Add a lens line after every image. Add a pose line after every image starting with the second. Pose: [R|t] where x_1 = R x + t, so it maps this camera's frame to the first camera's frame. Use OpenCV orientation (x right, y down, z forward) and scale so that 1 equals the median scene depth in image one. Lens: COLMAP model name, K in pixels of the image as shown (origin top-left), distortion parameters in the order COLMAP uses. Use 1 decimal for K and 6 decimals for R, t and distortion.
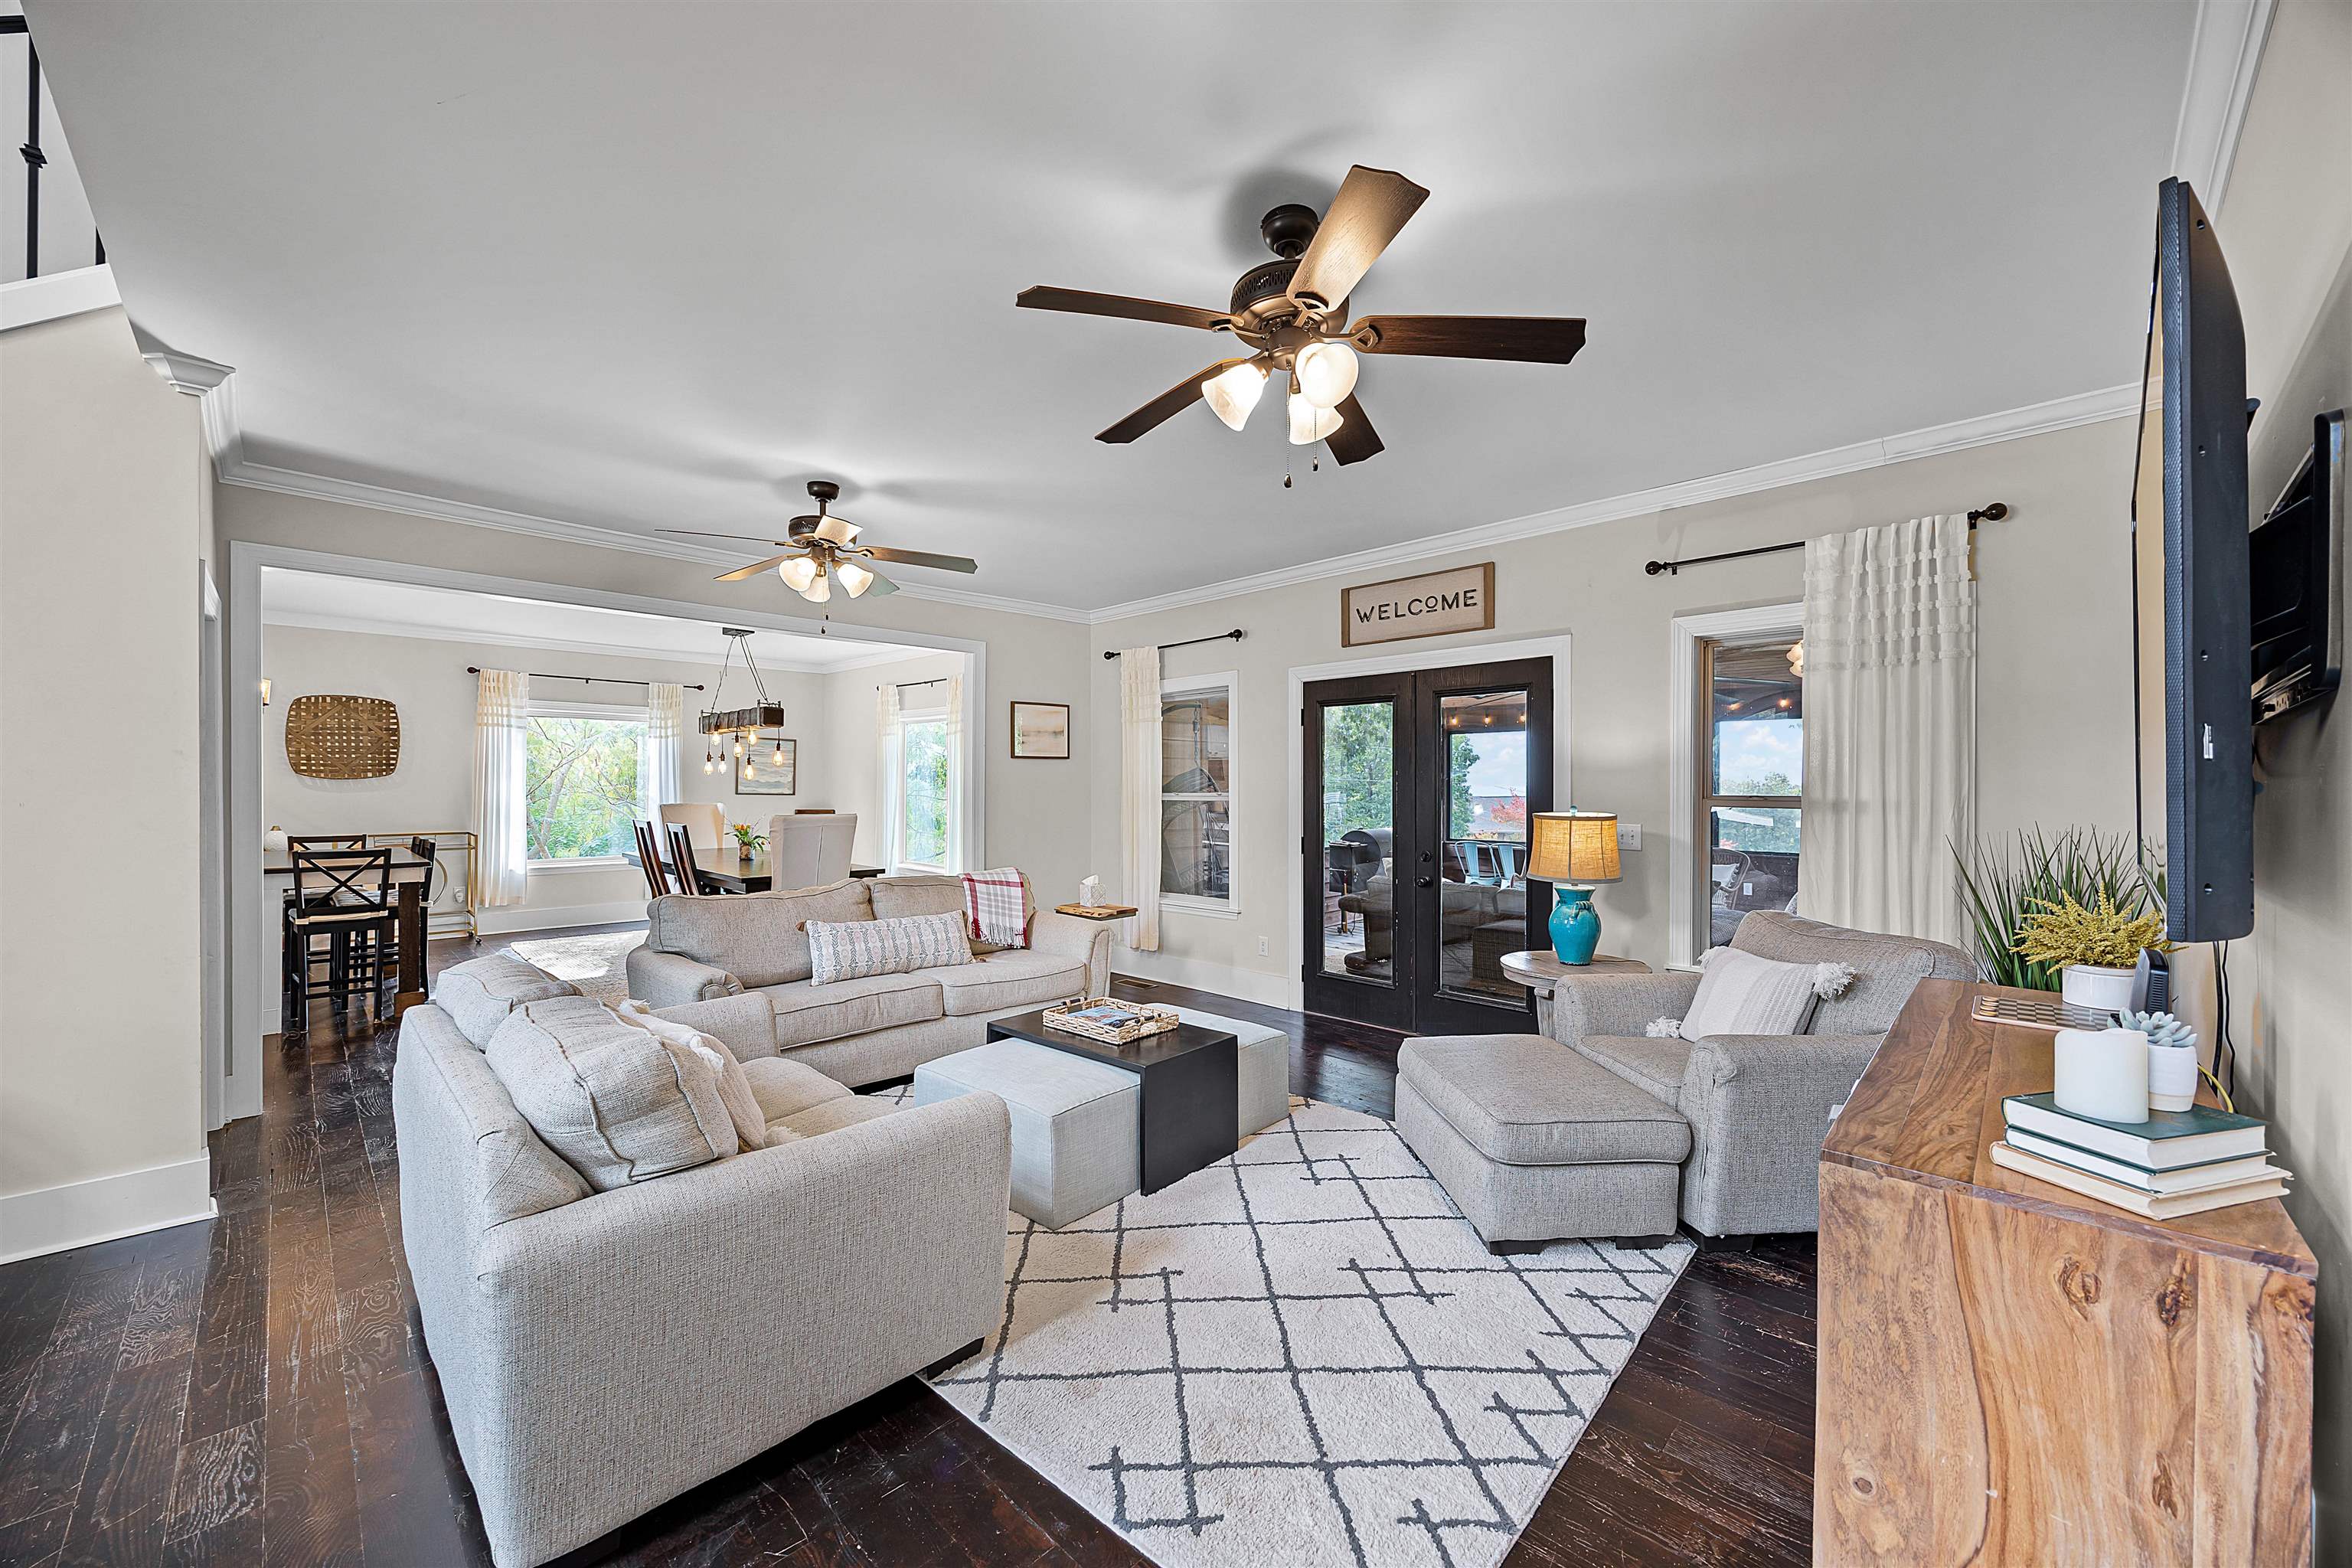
lens RADIAL K [[907.0, 0, 1189.1], [0, 907.0, 790.7], [0, 0, 1]] dist [-0.002631, -0.000117]
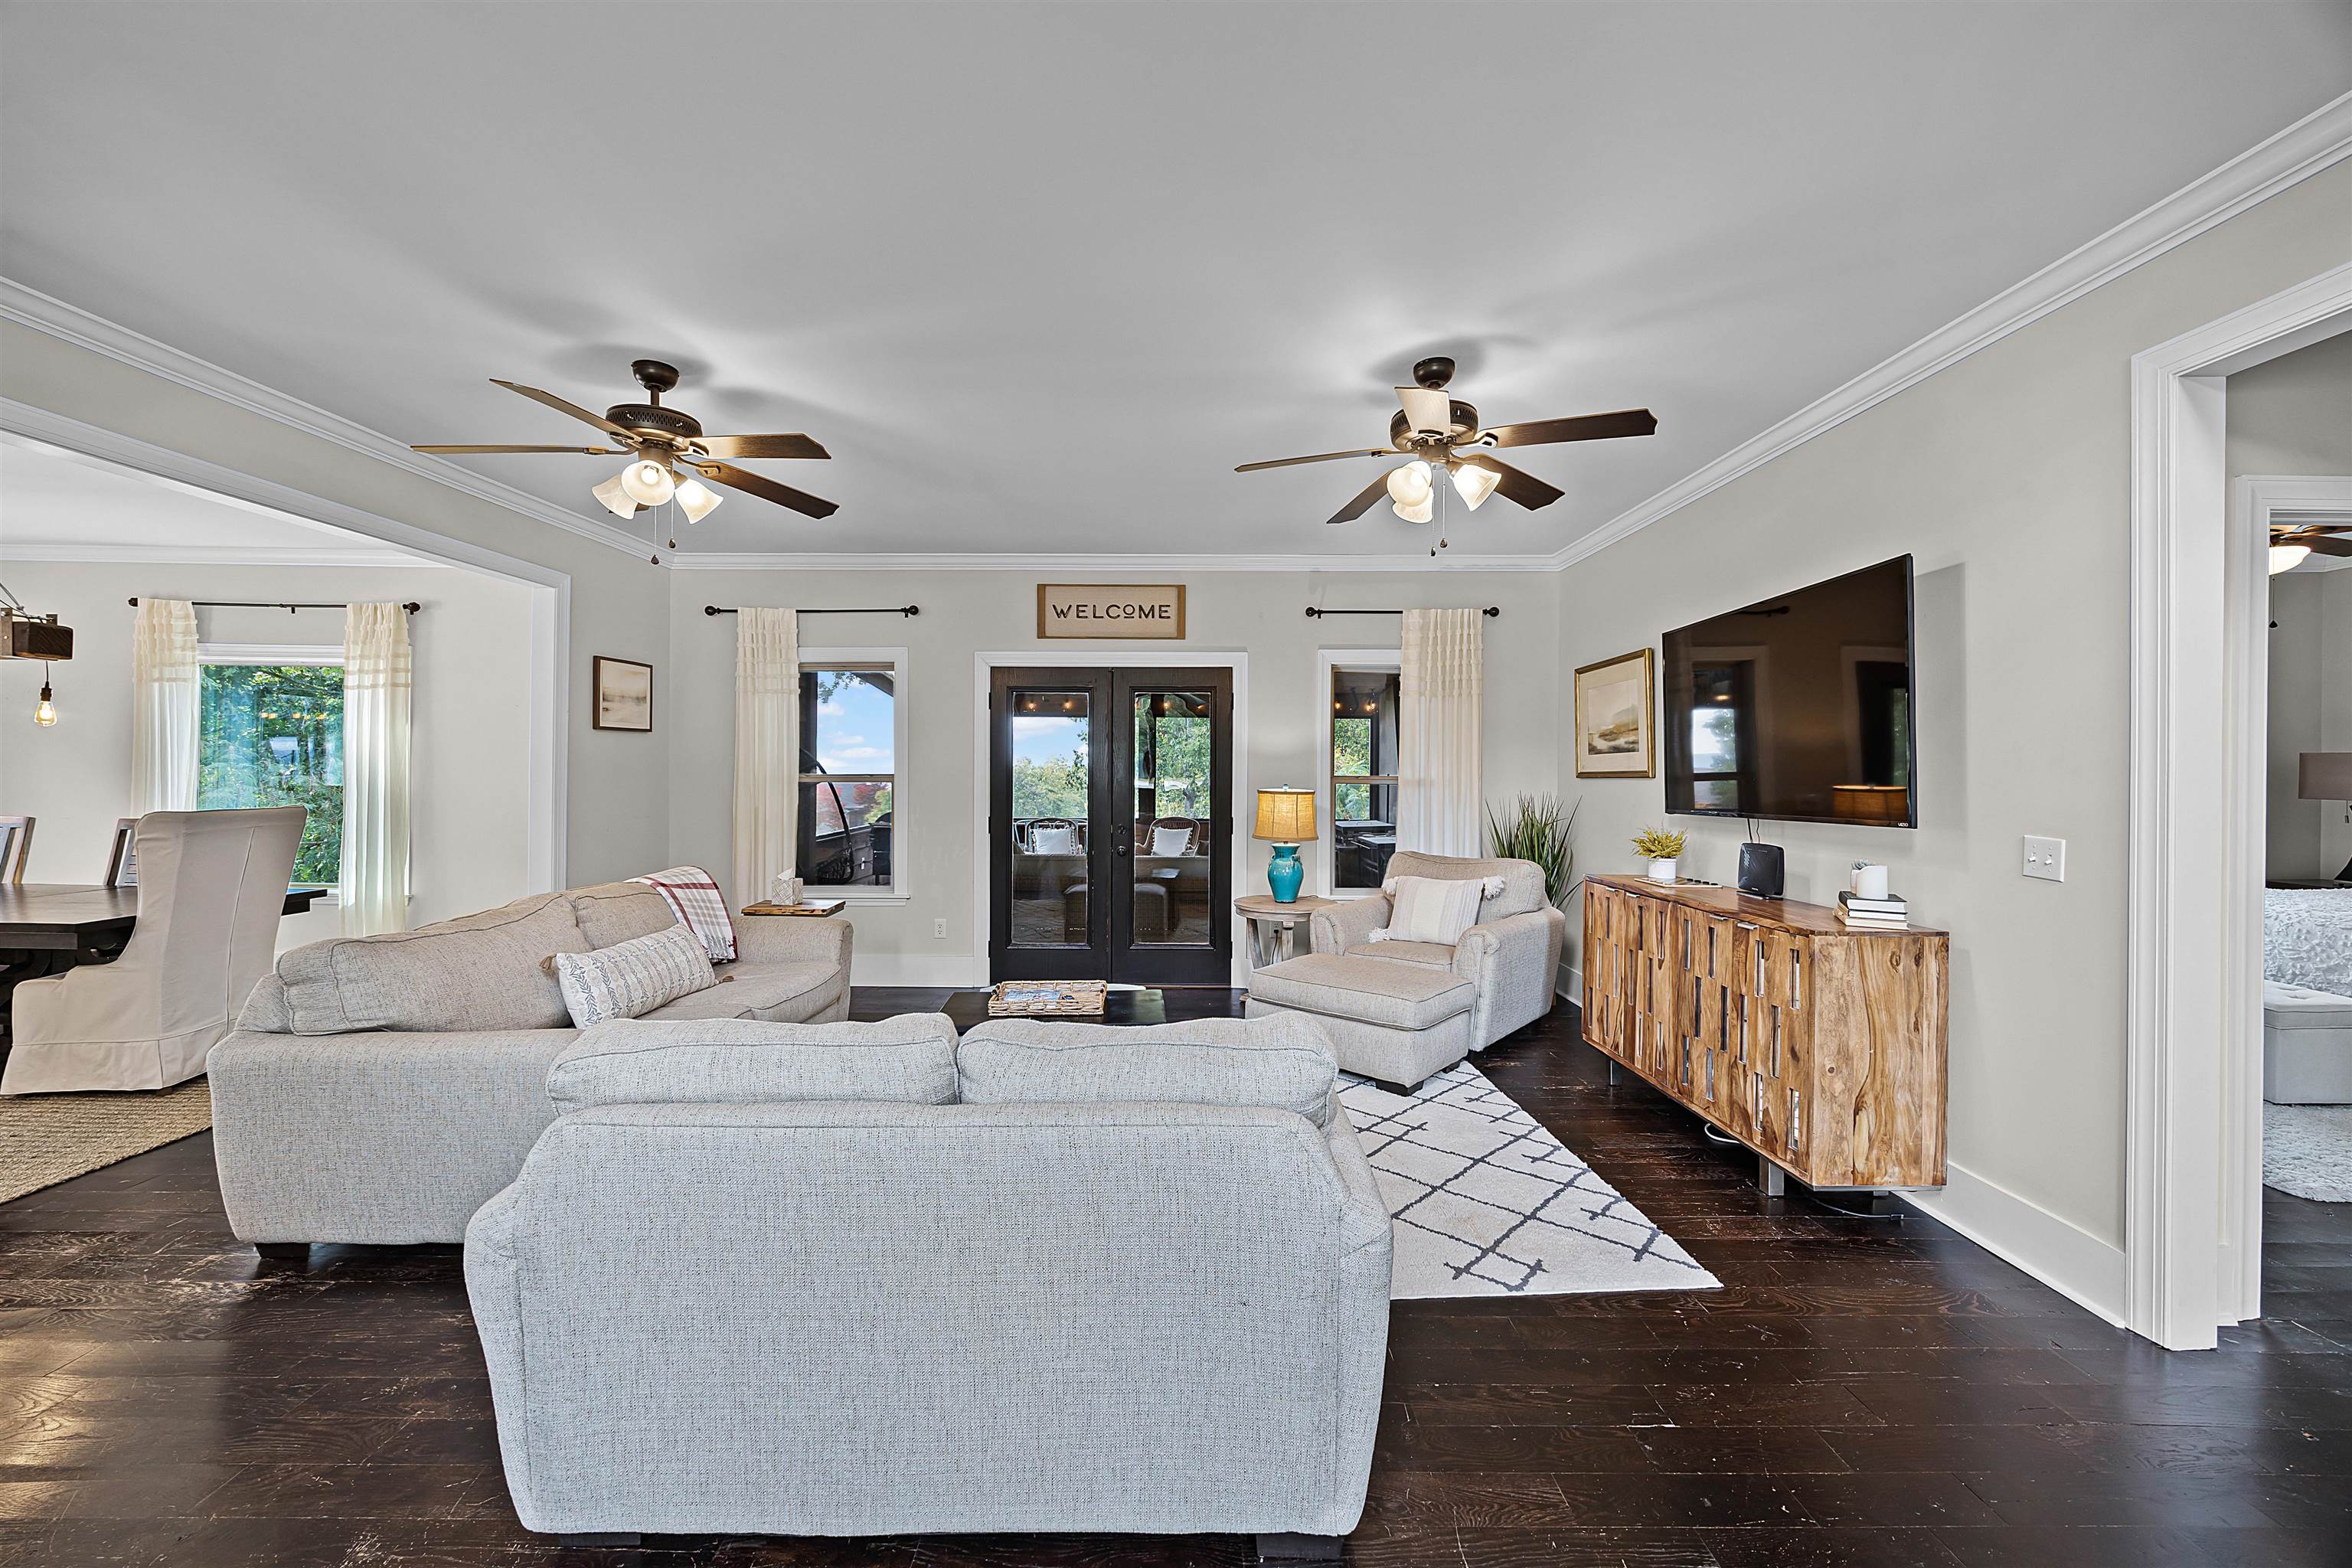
lens RADIAL K [[907.0, 0, 1193.7], [0, 907.0, 769.7], [0, 0, 1]] dist [-0.002631, -0.000117]
pose [[0.707197, 0.001968, 0.707014, -0.548269], [-0.001765, 0.999998, -0.001019, -0.002176], [-0.707015, -0.000527, 0.707199, 0.132650]]
